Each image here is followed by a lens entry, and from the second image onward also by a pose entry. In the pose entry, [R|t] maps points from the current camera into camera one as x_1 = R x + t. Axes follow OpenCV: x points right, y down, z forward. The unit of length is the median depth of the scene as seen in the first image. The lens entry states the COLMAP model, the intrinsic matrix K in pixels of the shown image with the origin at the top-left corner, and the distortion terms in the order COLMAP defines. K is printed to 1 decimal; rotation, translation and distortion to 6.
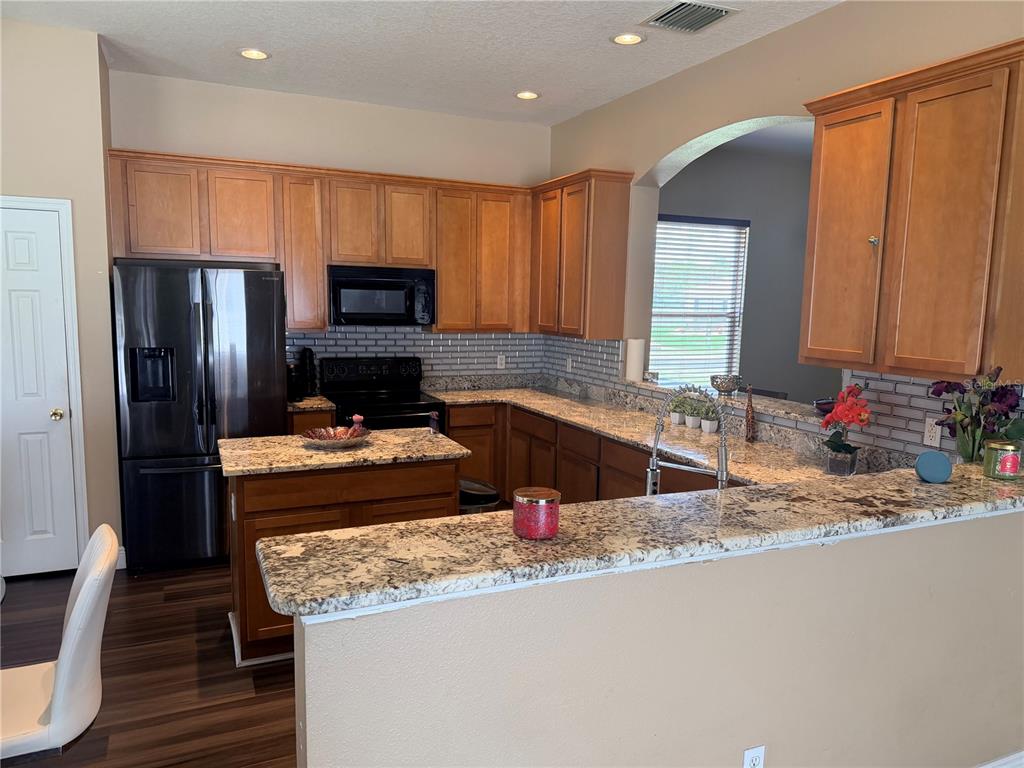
lens RADIAL K [[712.3, 0, 511.1], [0, 712.3, 388.1], [0, 0, 1]] dist [-0.006367, -0.007543]
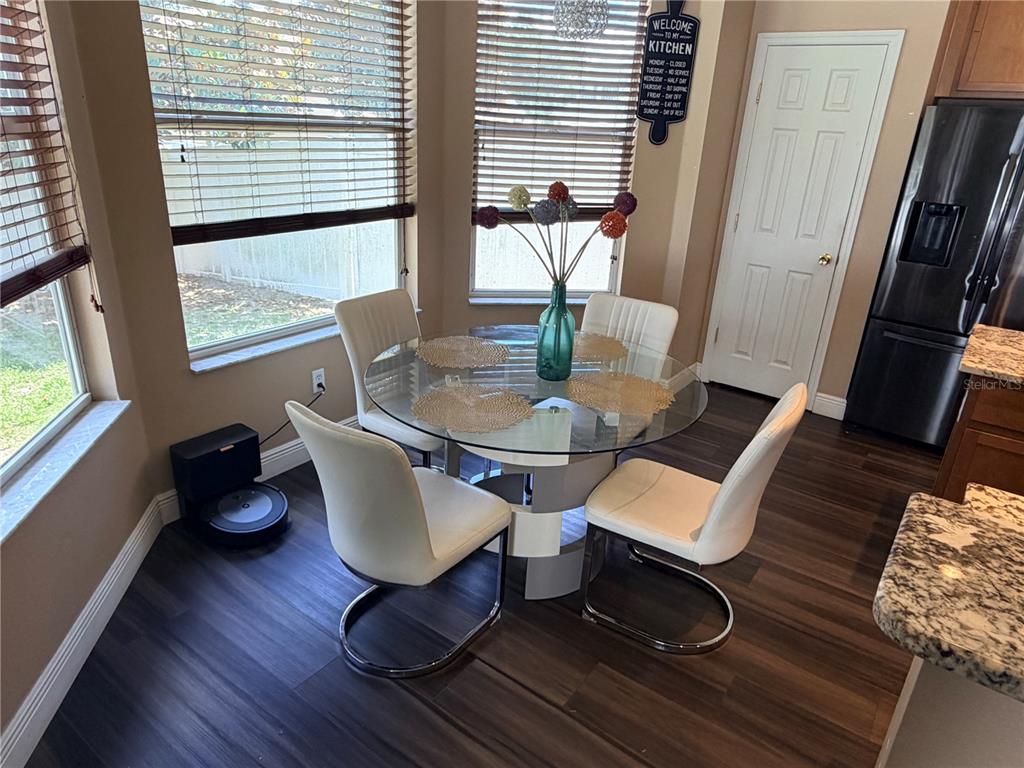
lens RADIAL K [[672.1, 0, 514.4], [0, 672.1, 388.1], [0, 0, 1]] dist [0.004421, 0.000208]
pose [[0.497827, 0.332105, -0.801171, -0.050020], [-0.151450, 0.942873, 0.296737, -0.027573], [0.853950, -0.026386, 0.519685, 0.315485]]
